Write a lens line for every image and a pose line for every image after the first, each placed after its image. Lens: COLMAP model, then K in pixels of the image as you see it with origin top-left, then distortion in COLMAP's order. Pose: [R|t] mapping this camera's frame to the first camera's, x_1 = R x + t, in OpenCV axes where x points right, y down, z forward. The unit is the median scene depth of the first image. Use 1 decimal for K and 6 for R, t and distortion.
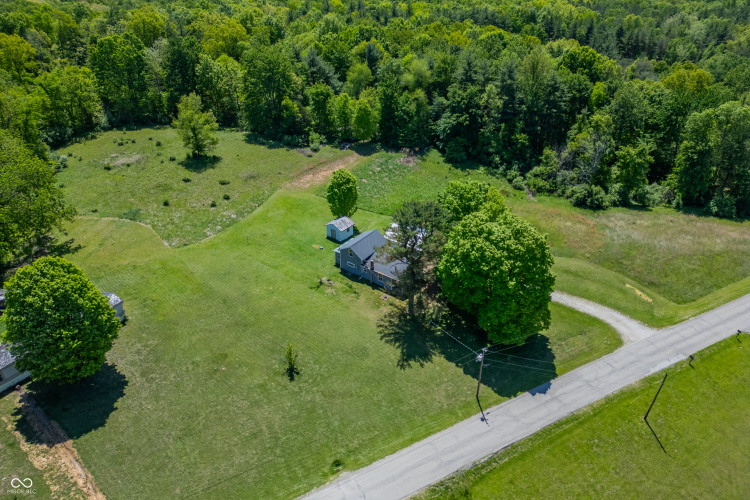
lens RADIAL K [[520.9, 0, 377.3], [0, 520.9, 250.7], [0, 0, 1]] dist [0.082139, -0.086312]
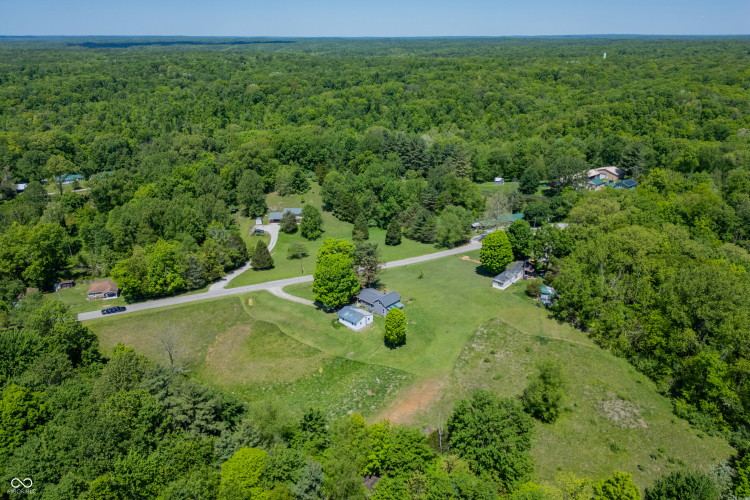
lens RADIAL K [[532.7, 0, 371.6], [0, 532.7, 251.5], [0, 0, 1]] dist [0.089378, -0.089197]
pose [[-0.988630, -0.065099, 0.135545, -0.254862], [0.070978, 0.592642, 0.802333, -1.911084], [-0.132561, 0.802831, -0.581283, 2.316451]]
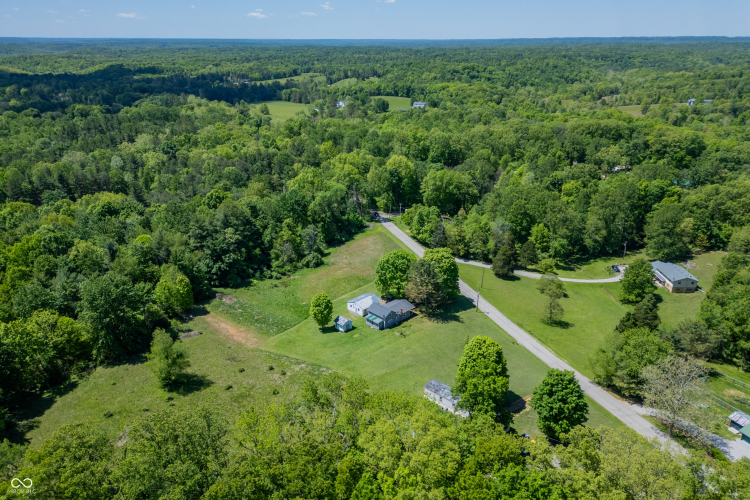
lens RADIAL K [[532.7, 0, 371.6], [0, 532.7, 251.5], [0, 0, 1]] dist [0.089378, -0.089197]
pose [[0.178731, -0.380025, 0.907544, -1.881192], [0.518230, 0.820439, 0.241491, -0.743037], [-0.836357, 0.427155, 0.343579, 0.384601]]
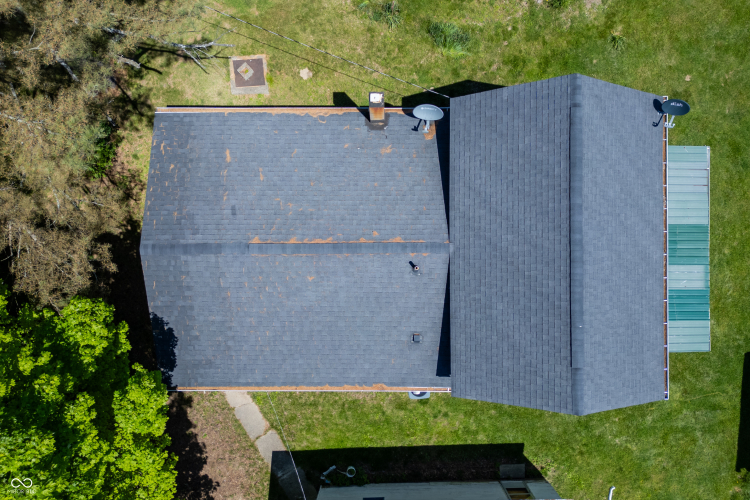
lens RADIAL K [[532.7, 0, 371.6], [0, 532.7, 251.5], [0, 0, 1]] dist [0.089378, -0.089197]
pose [[-0.810322, 0.585943, -0.006988, 0.020612], [-0.295605, -0.398447, 0.868250, -0.149281], [0.505961, 0.705628, 0.496078, 1.061928]]
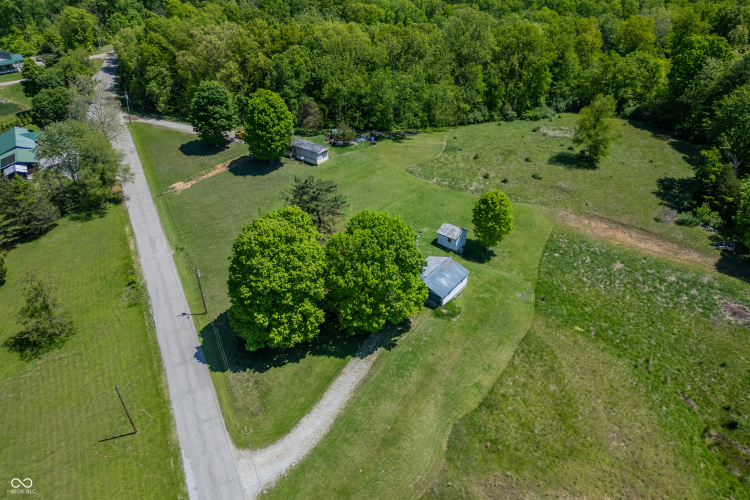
lens RADIAL K [[520.9, 0, 377.3], [0, 520.9, 250.7], [0, 0, 1]] dist [0.082139, -0.086312]
pose [[-0.046750, 0.527600, -0.848206, 1.002851], [-0.525397, 0.709202, 0.470095, -0.529170], [0.849572, 0.467622, 0.244044, 0.879509]]
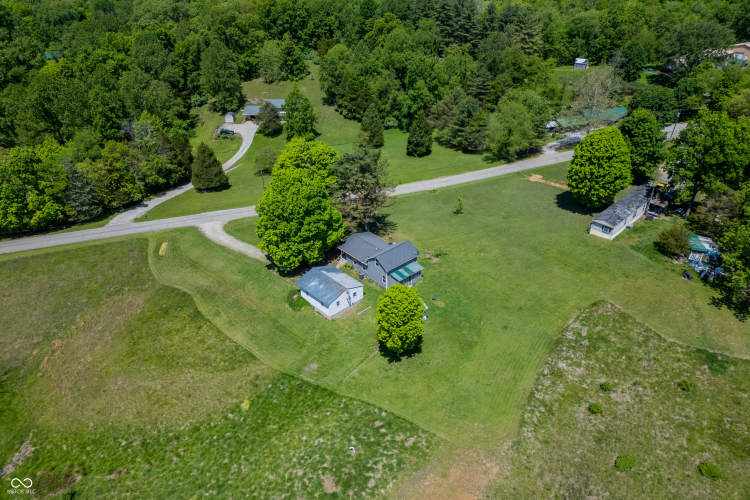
lens RADIAL K [[532.7, 0, 371.6], [0, 532.7, 251.5], [0, 0, 1]] dist [0.089378, -0.089197]
pose [[-0.974490, -0.113637, 0.193535, -0.215149], [0.121194, 0.459347, 0.879950, -1.071546], [-0.188895, 0.880958, -0.433857, 1.698078]]
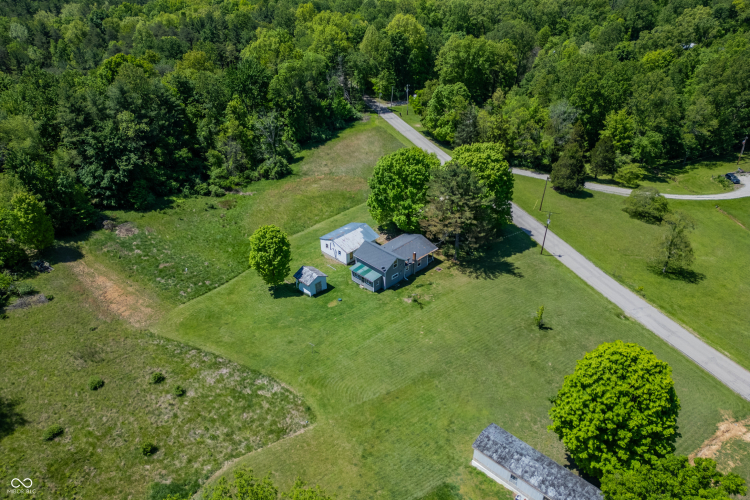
lens RADIAL K [[532.7, 0, 371.6], [0, 532.7, 251.5], [0, 0, 1]] dist [0.089378, -0.089197]
pose [[0.174903, -0.524371, 0.833333, -1.018114], [0.517904, 0.768824, 0.375080, -0.478054], [-0.837368, 0.365984, 0.406043, 0.711133]]
